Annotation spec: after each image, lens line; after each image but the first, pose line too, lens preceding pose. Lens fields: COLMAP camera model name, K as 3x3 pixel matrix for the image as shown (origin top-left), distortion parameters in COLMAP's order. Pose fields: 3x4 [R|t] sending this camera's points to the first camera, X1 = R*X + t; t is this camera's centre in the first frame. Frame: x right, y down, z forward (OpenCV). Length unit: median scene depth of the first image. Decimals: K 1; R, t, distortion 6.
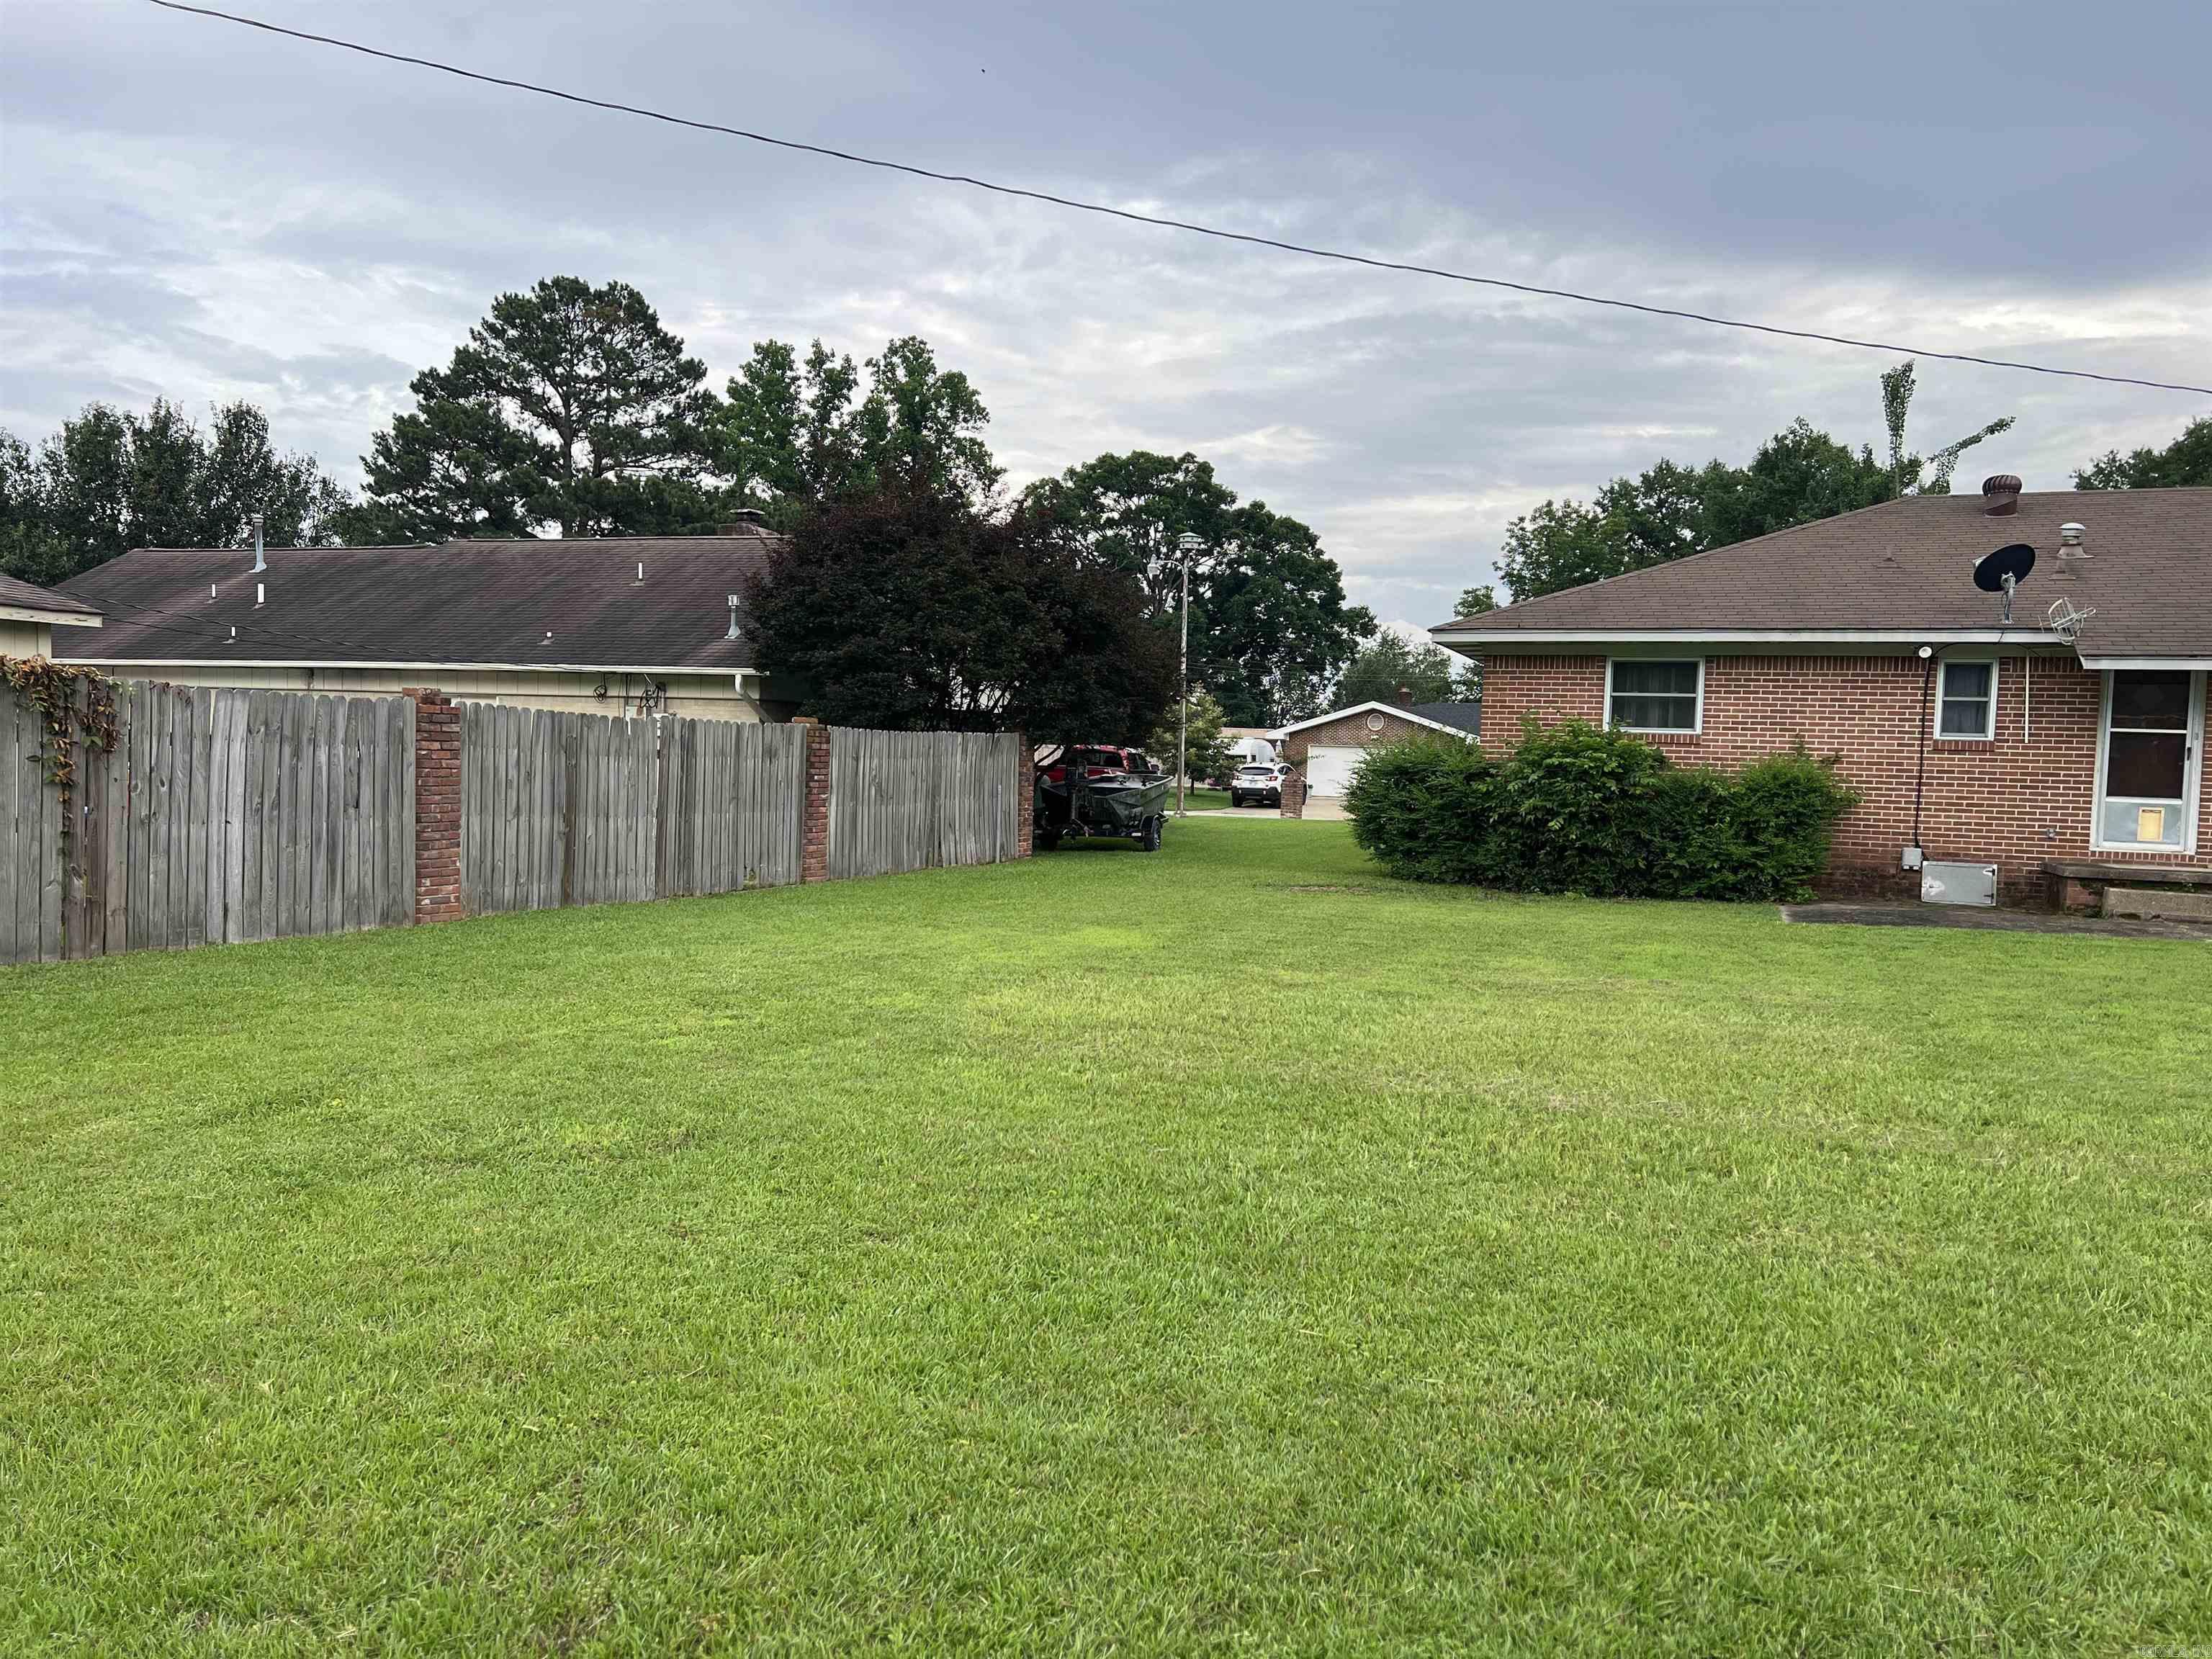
lens RADIAL K [[1649.8, 0, 1119.0], [0, 1649.8, 839.6], [0, 0, 1]] dist [0.066063, -0.076122]
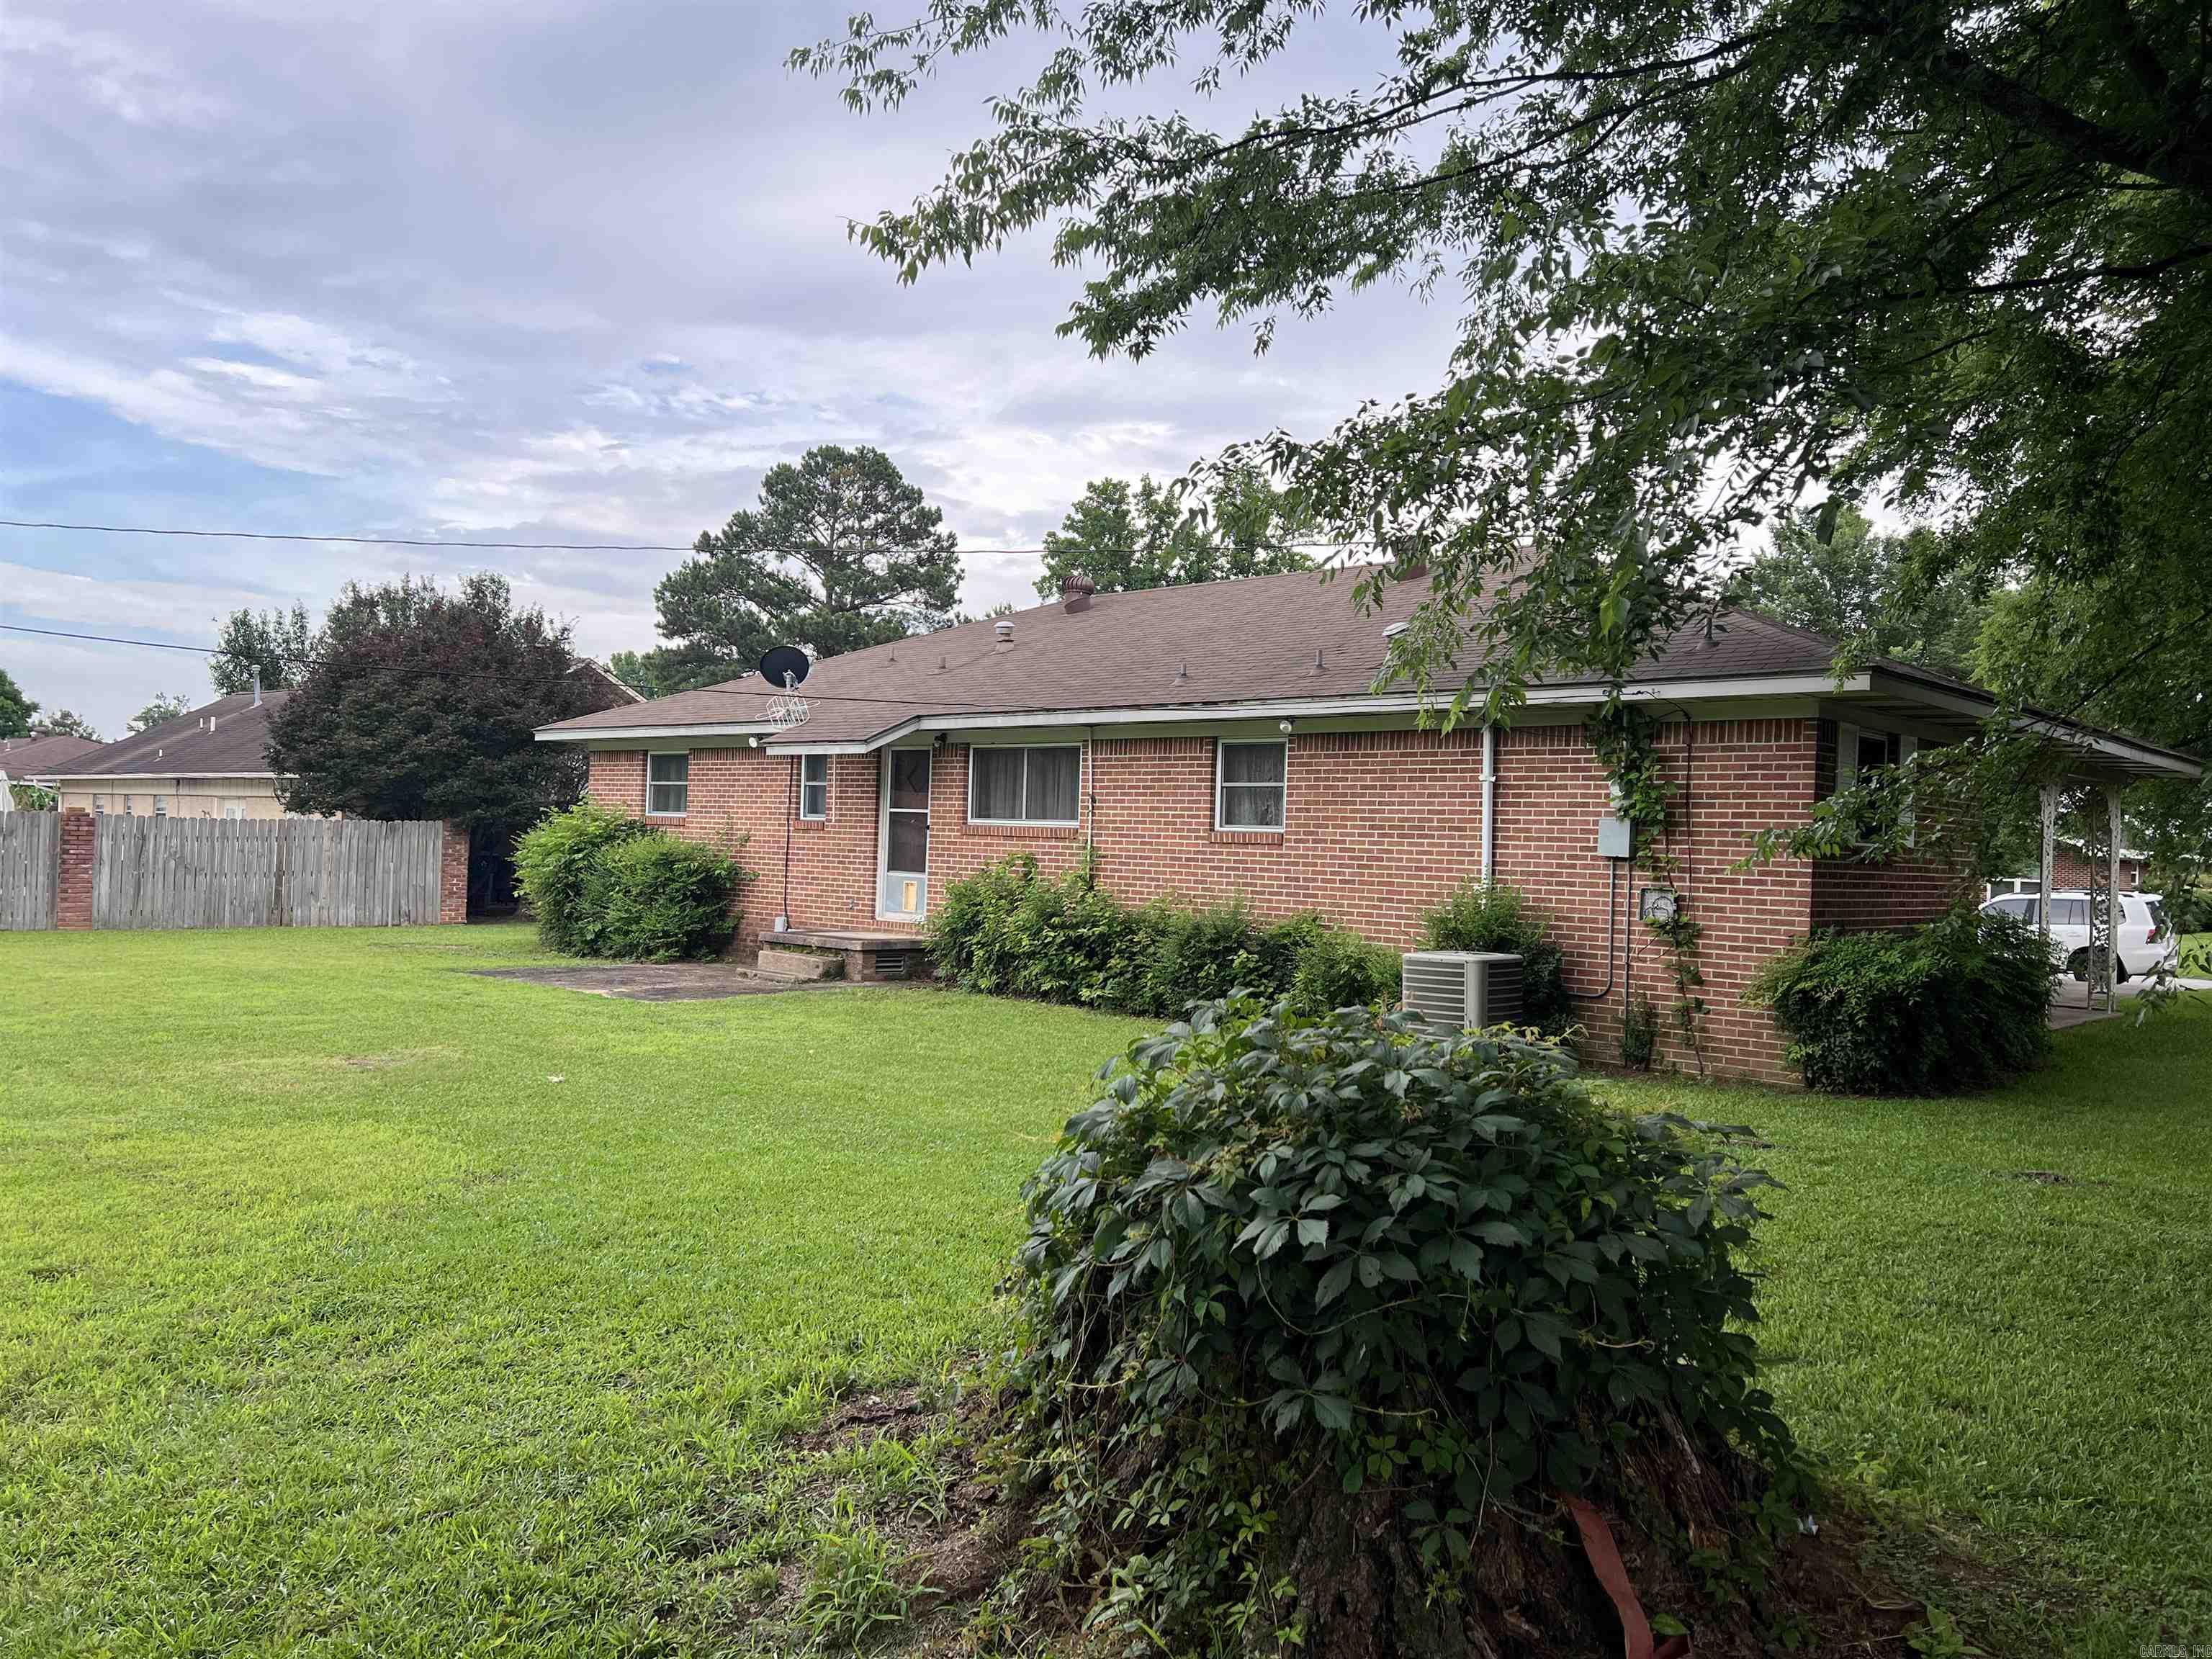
lens RADIAL K [[1649.8, 0, 1102.3], [0, 1649.8, 823.0], [0, 0, 1]] dist [0.066063, -0.076122]
pose [[0.932071, -0.002899, -0.362264, 0.266809], [-0.024957, 0.997079, -0.072190, 0.003981], [0.361415, 0.076327, 0.929276, 0.013513]]
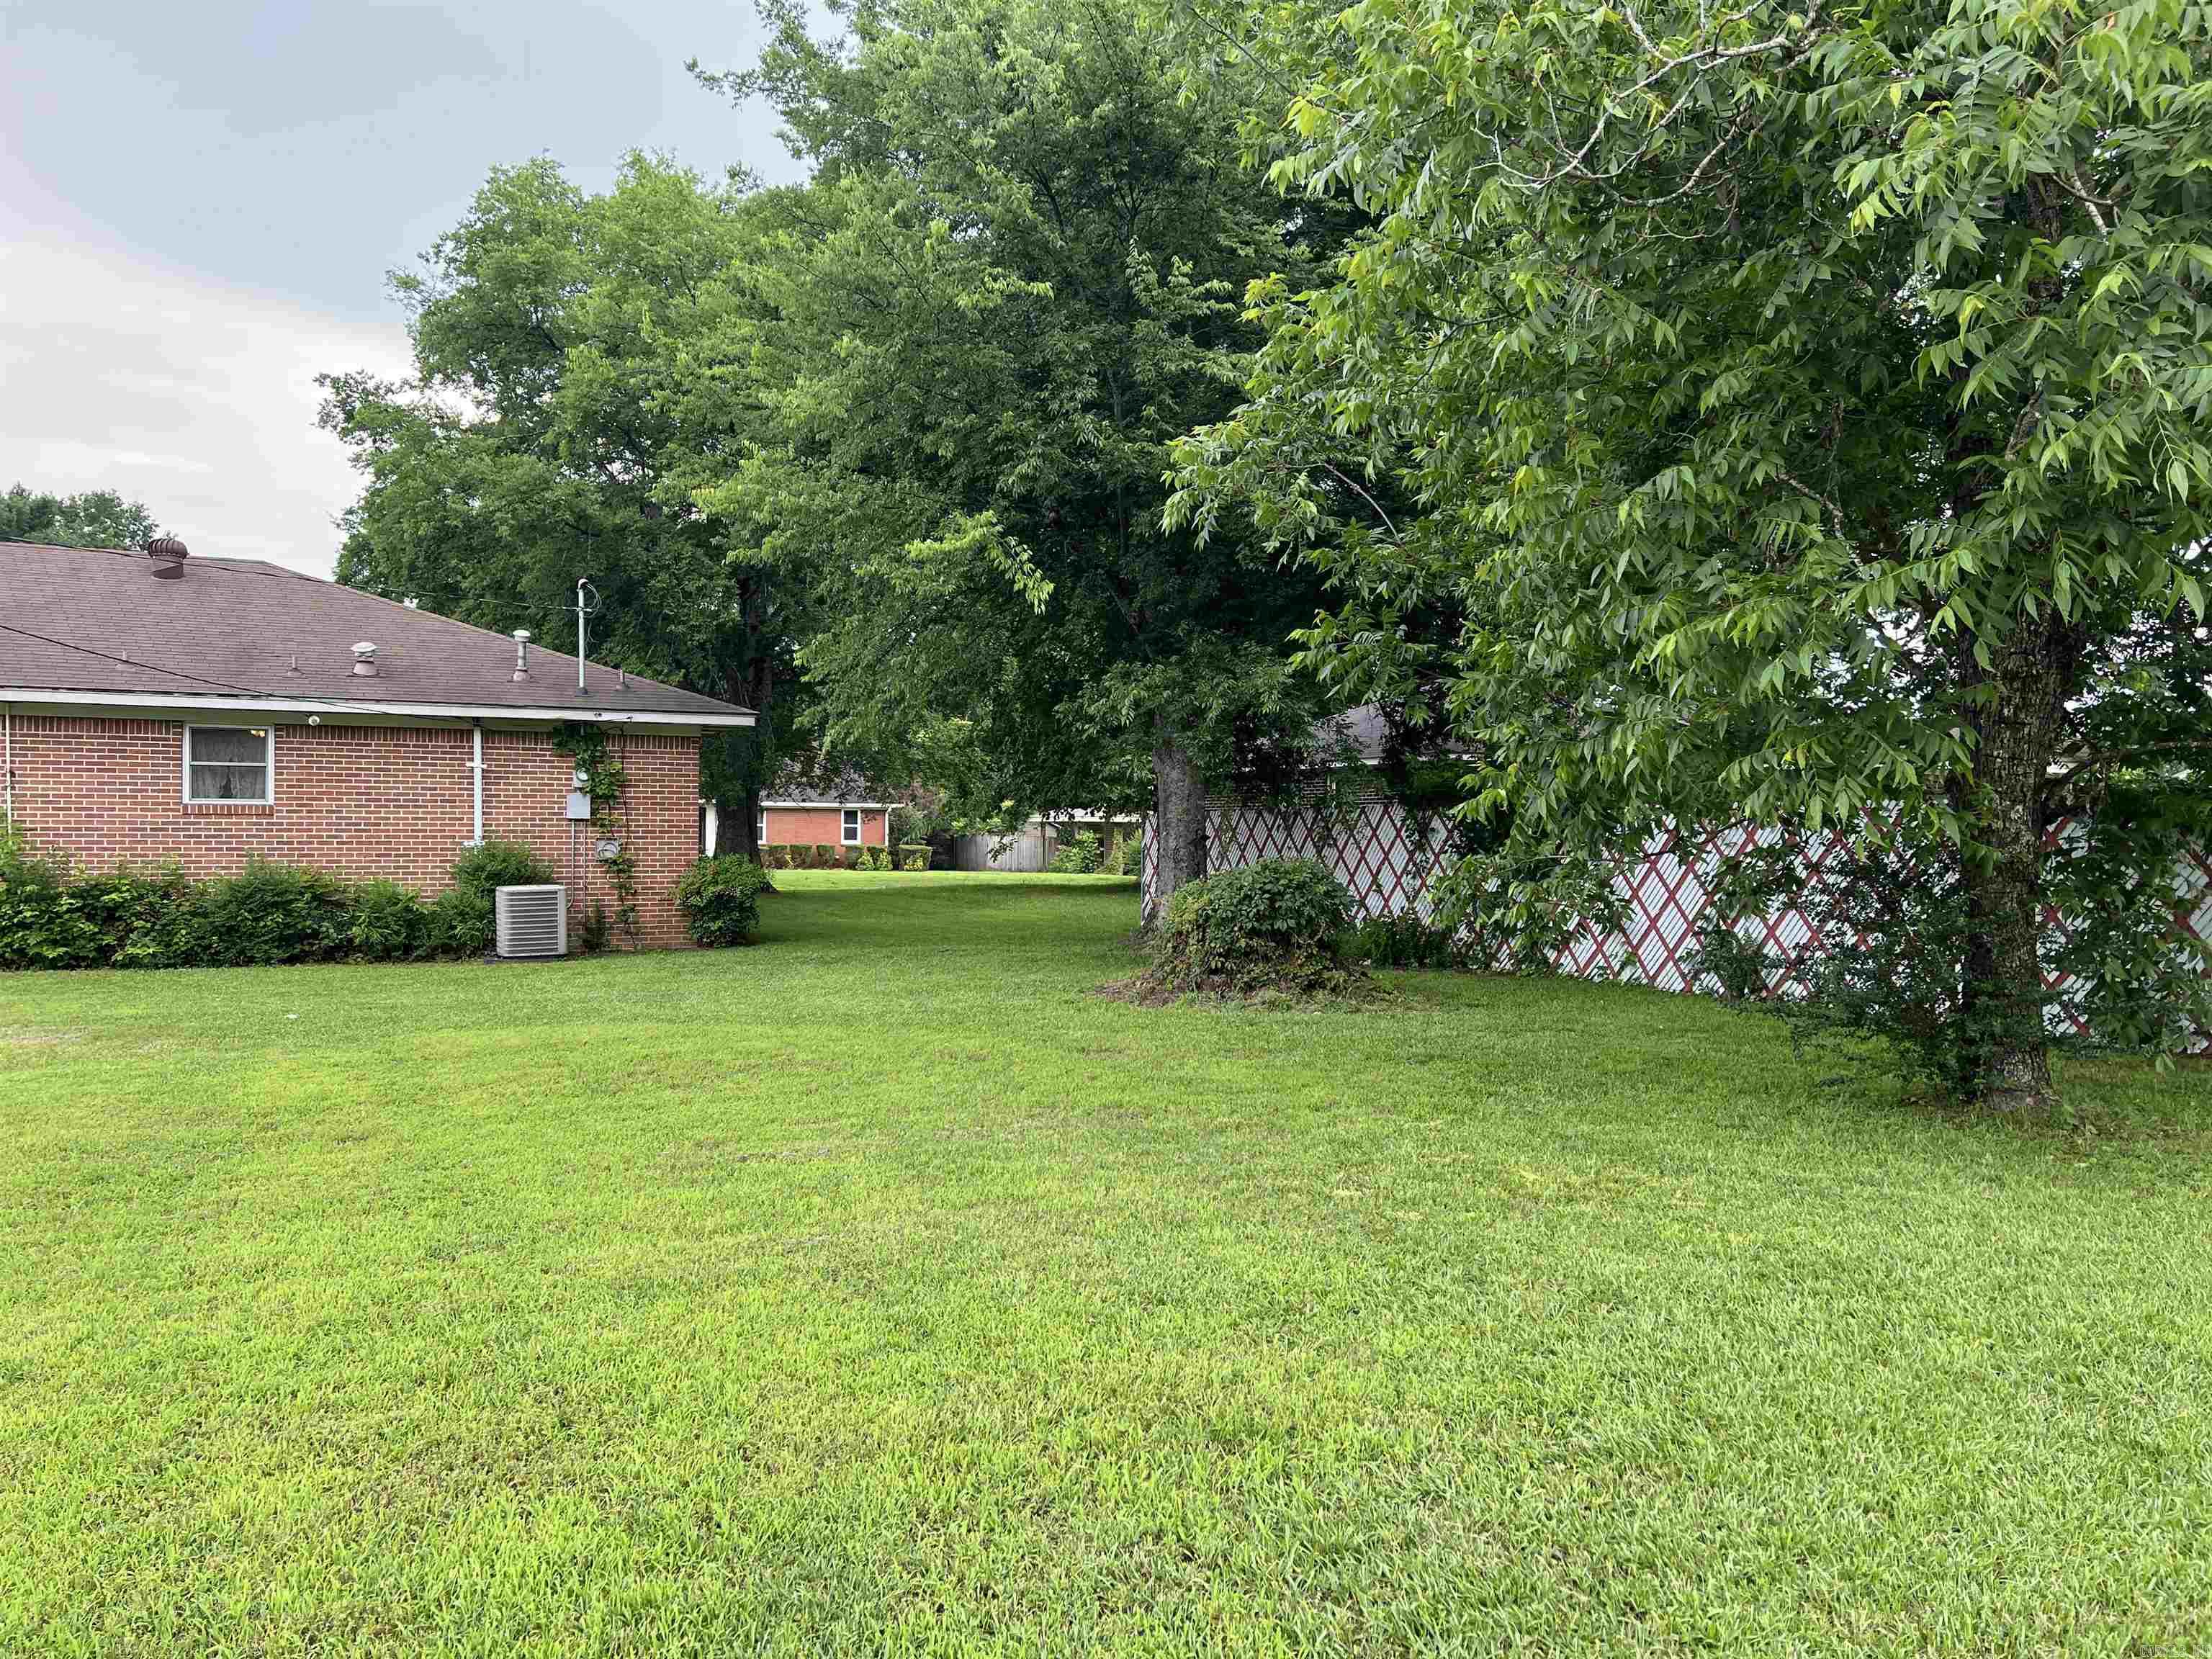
lens RADIAL K [[1649.8, 0, 1089.3], [0, 1649.8, 834.7], [0, 0, 1]] dist [0.066063, -0.076122]
pose [[0.673136, -0.026209, 0.739054, 0.110977], [0.050672, 0.998658, -0.010737, 0.003298], [-0.737781, 0.044677, 0.673560, -0.048230]]
